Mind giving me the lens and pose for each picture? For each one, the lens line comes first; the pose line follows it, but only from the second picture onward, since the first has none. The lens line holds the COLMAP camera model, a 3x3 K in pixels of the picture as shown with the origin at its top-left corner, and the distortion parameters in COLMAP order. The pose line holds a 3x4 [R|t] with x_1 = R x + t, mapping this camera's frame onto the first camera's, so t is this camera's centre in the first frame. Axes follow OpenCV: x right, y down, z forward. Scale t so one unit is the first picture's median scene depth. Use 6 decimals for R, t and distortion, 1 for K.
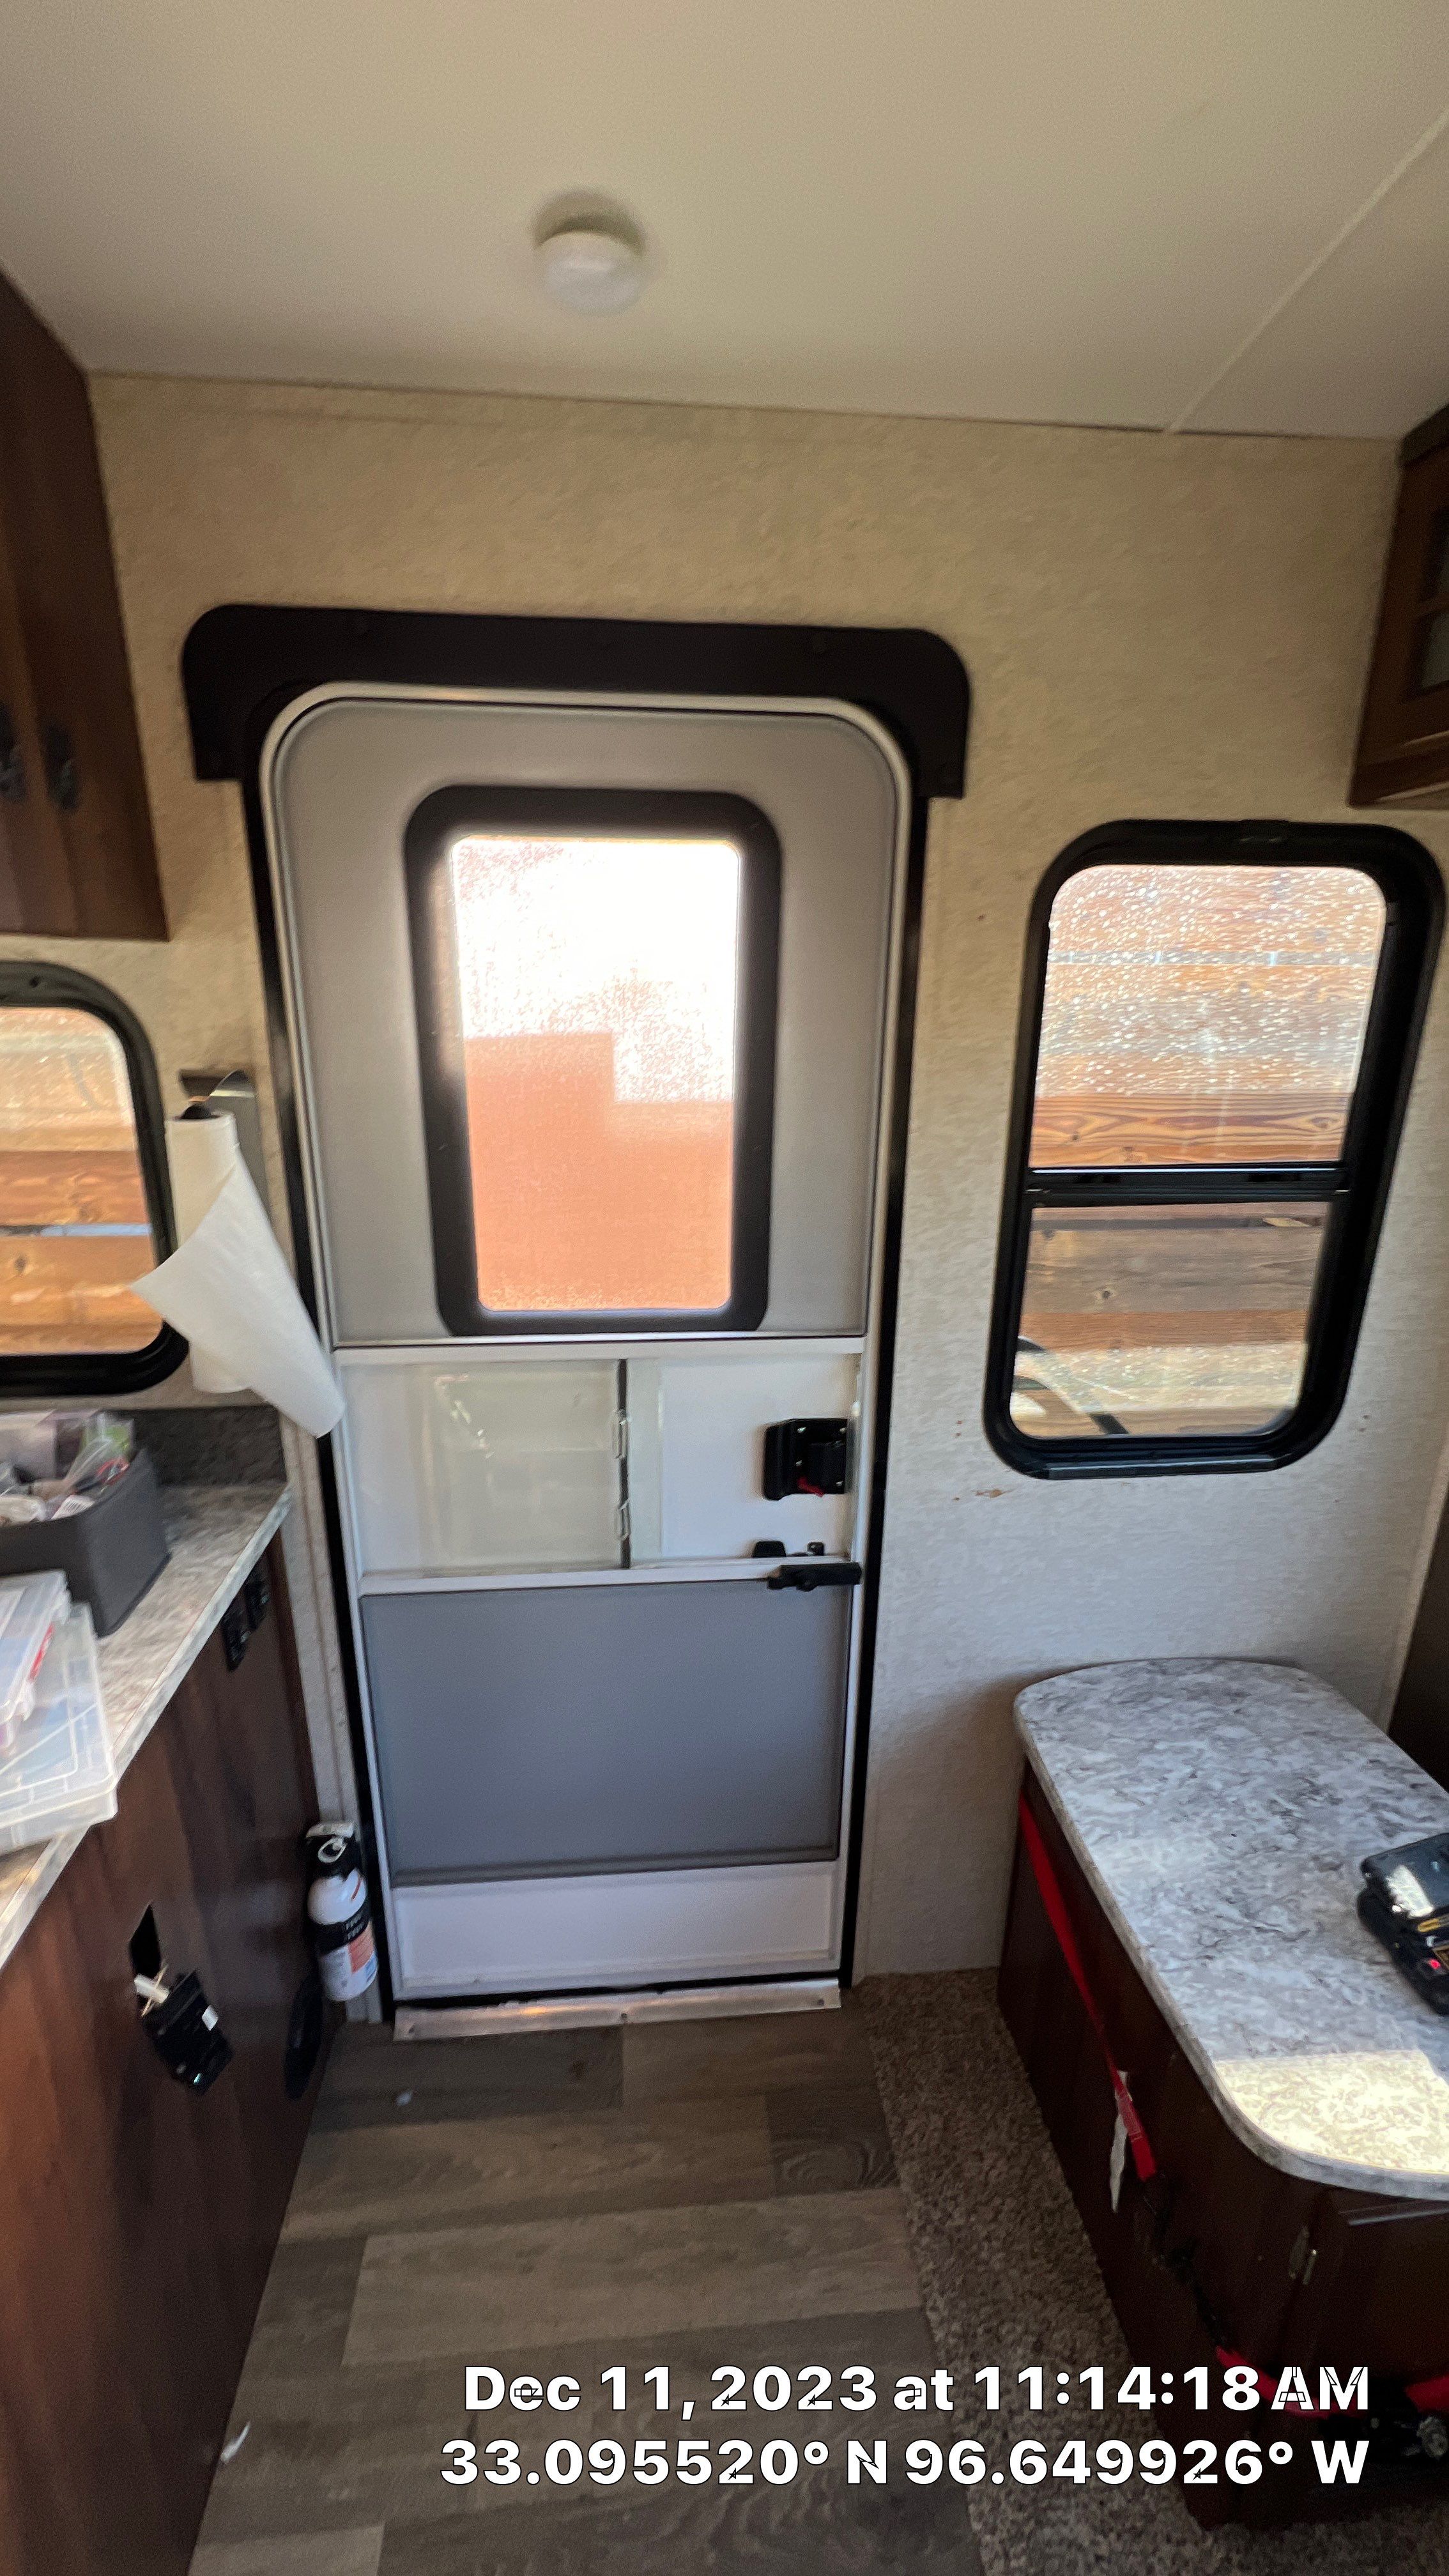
lens RADIAL K [[1025.7, 0, 718.8], [0, 1025.7, 1298.7], [0, 0, 1]] dist [-0.001787, -0.000537]
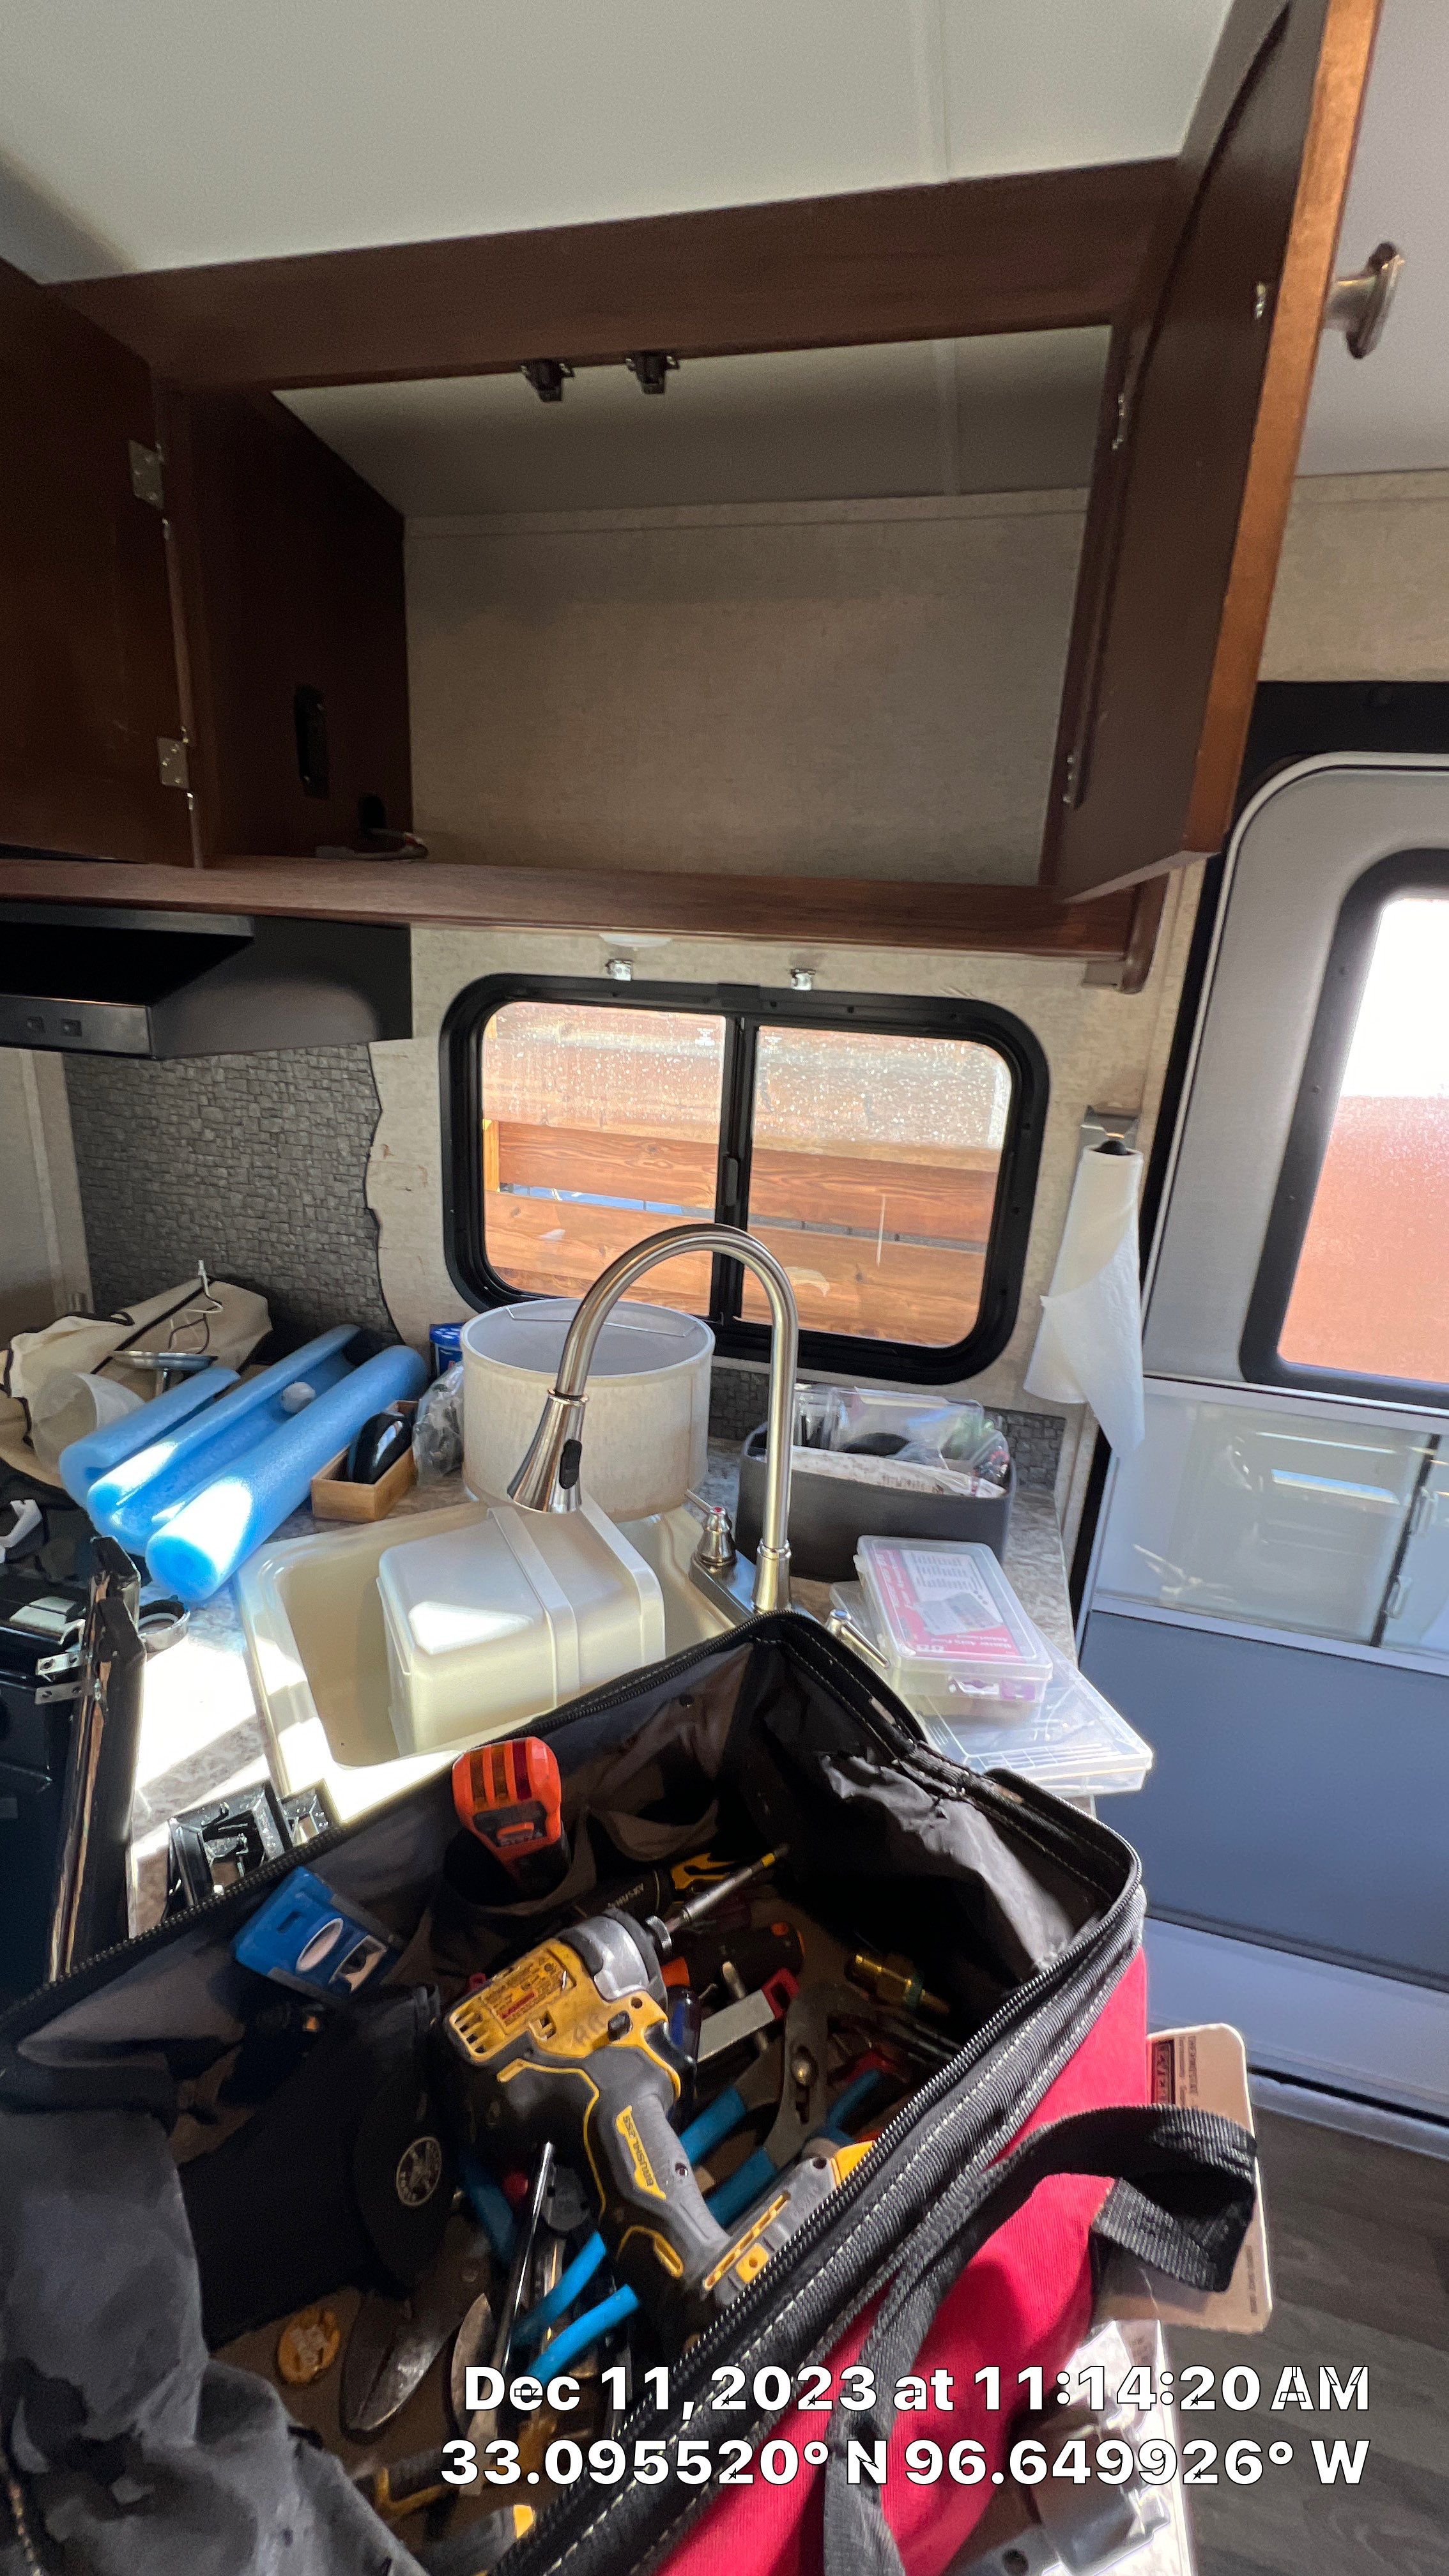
lens RADIAL K [[1025.7, 0, 723.3], [0, 1025.7, 1294.5], [0, 0, 1]] dist [-0.001787, -0.000537]
pose [[0.942061, 0.142057, -0.303877, -0.465091], [-0.147445, 0.989056, 0.005265, 0.023129], [0.301300, 0.039846, 0.952697, -0.126916]]
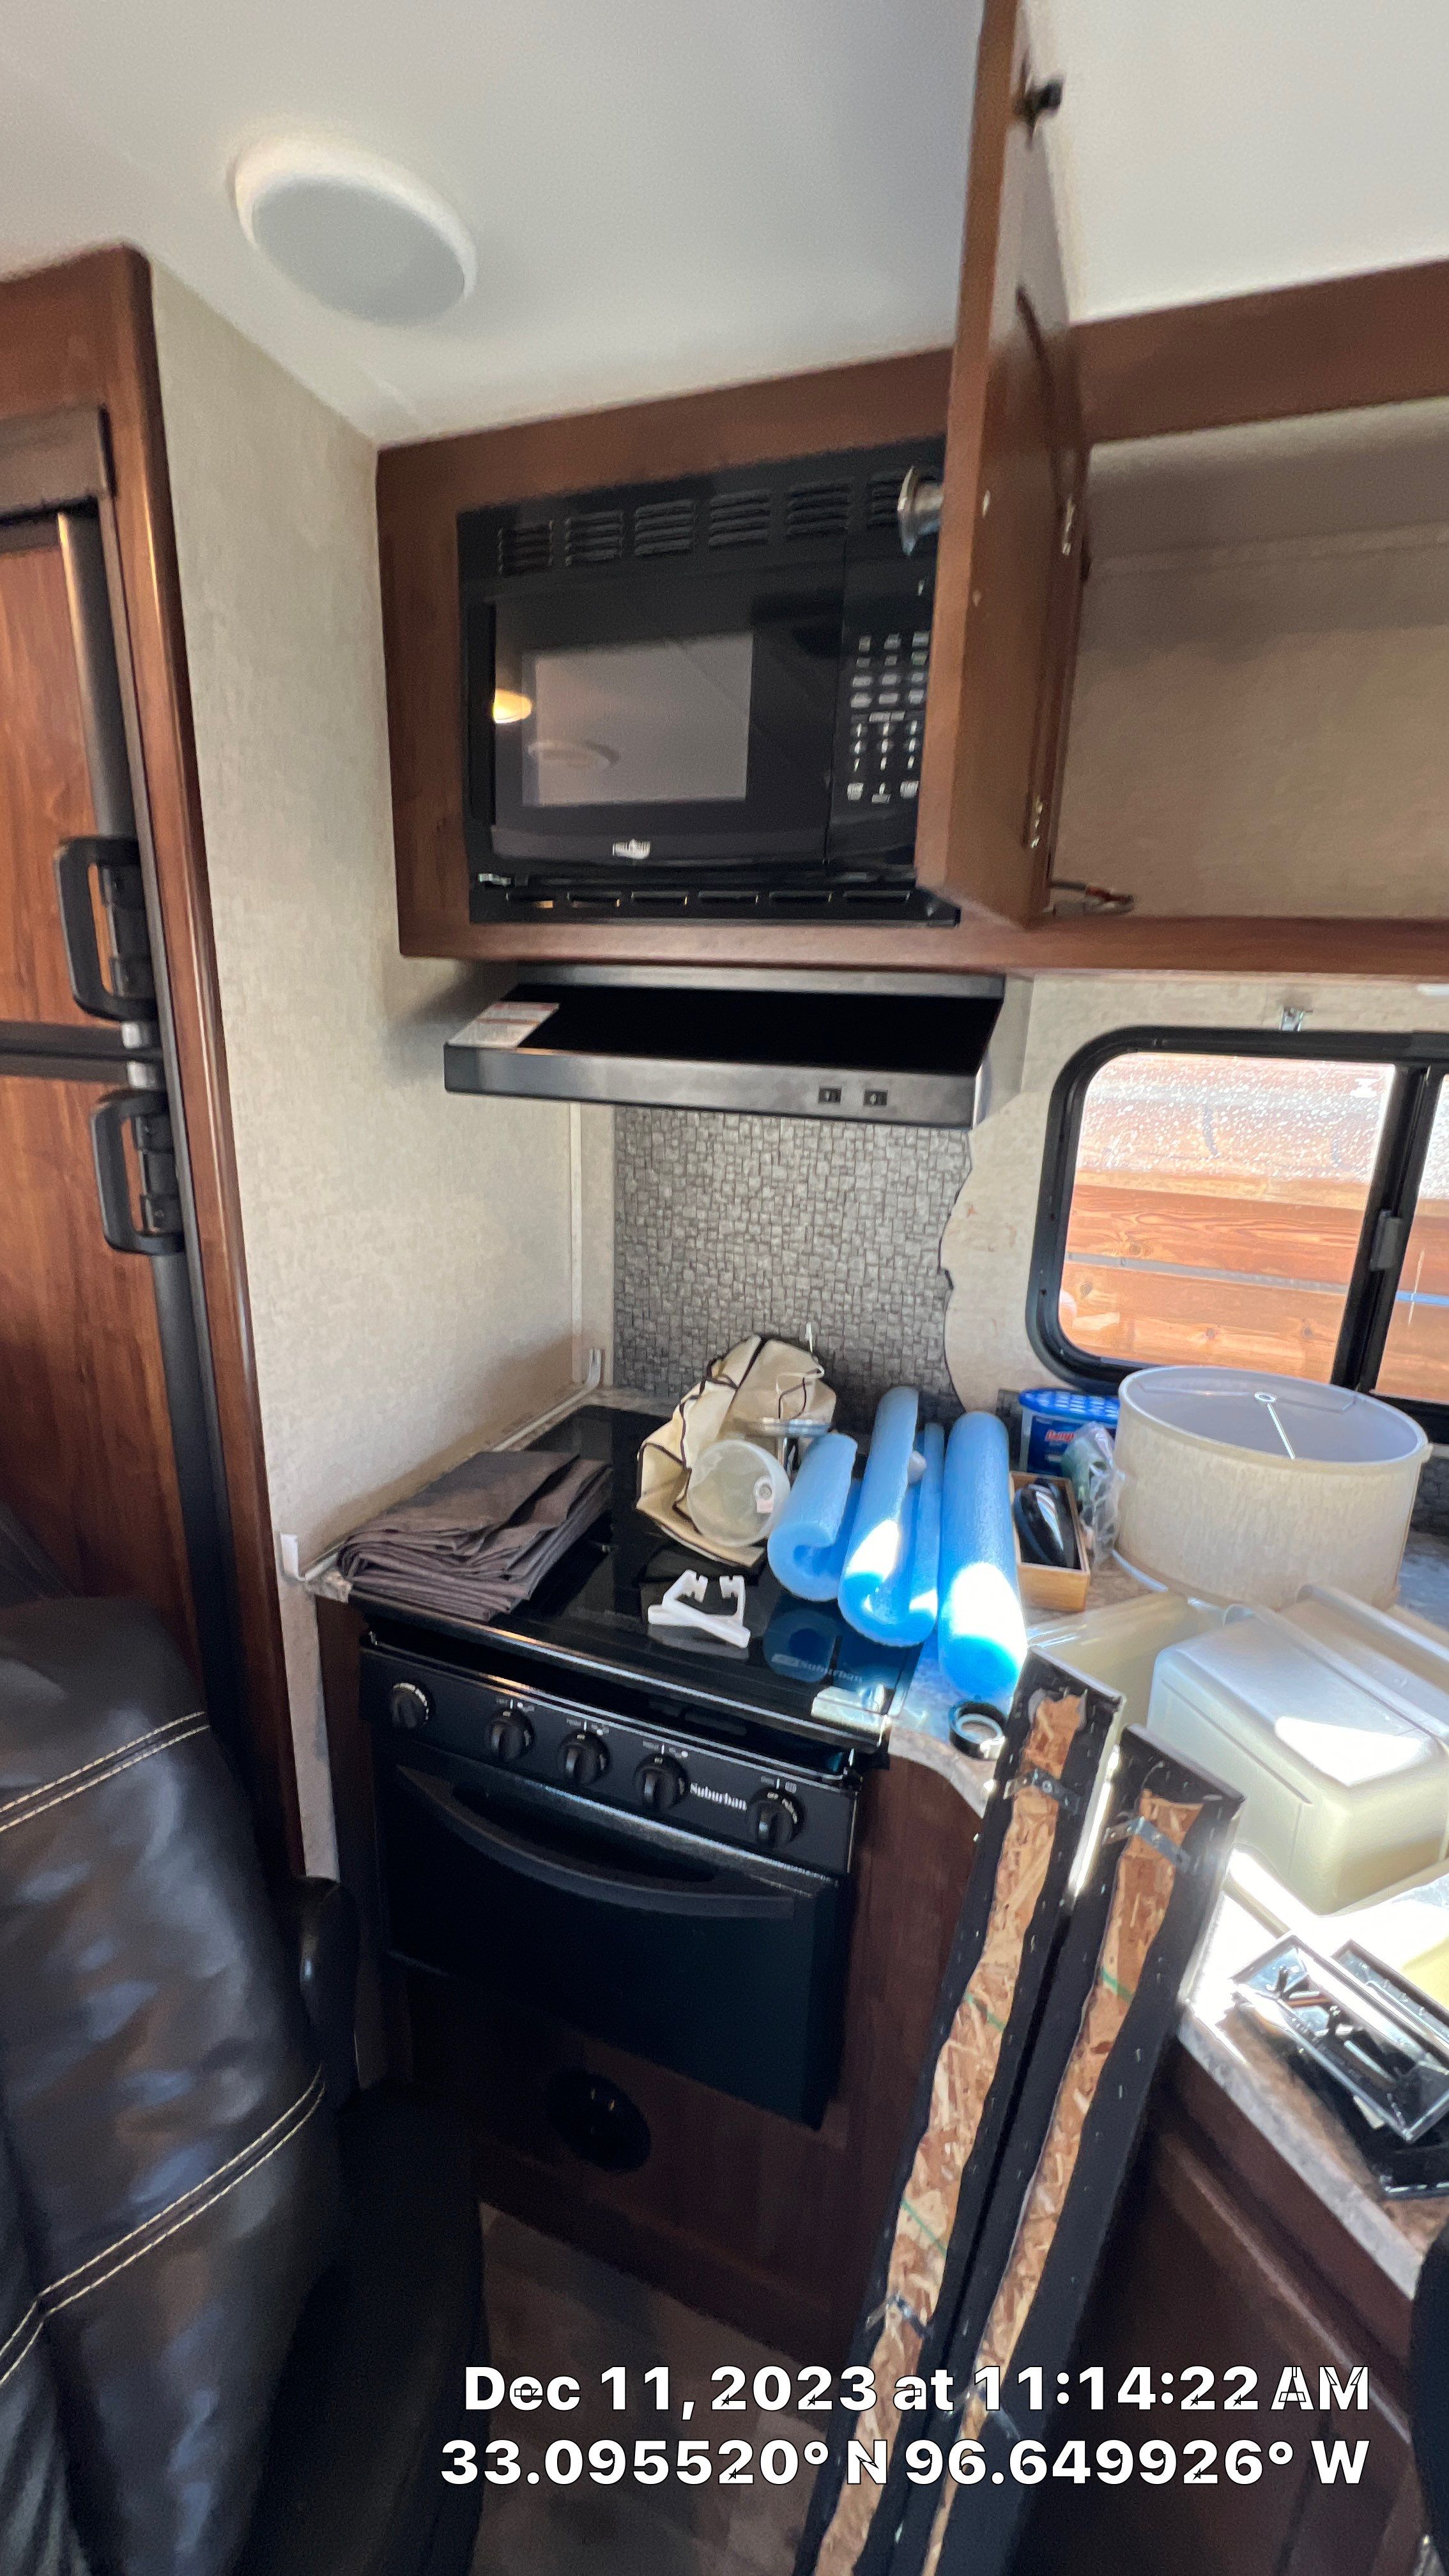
lens RADIAL K [[1025.7, 0, 717.4], [0, 1025.7, 1292.3], [0, 0, 1]] dist [-0.001787, -0.000537]
pose [[0.897139, 0.139299, -0.419210, -0.992705], [-0.156107, 0.987723, -0.005870, 0.065551], [0.413245, 0.070708, 0.907870, -0.272075]]
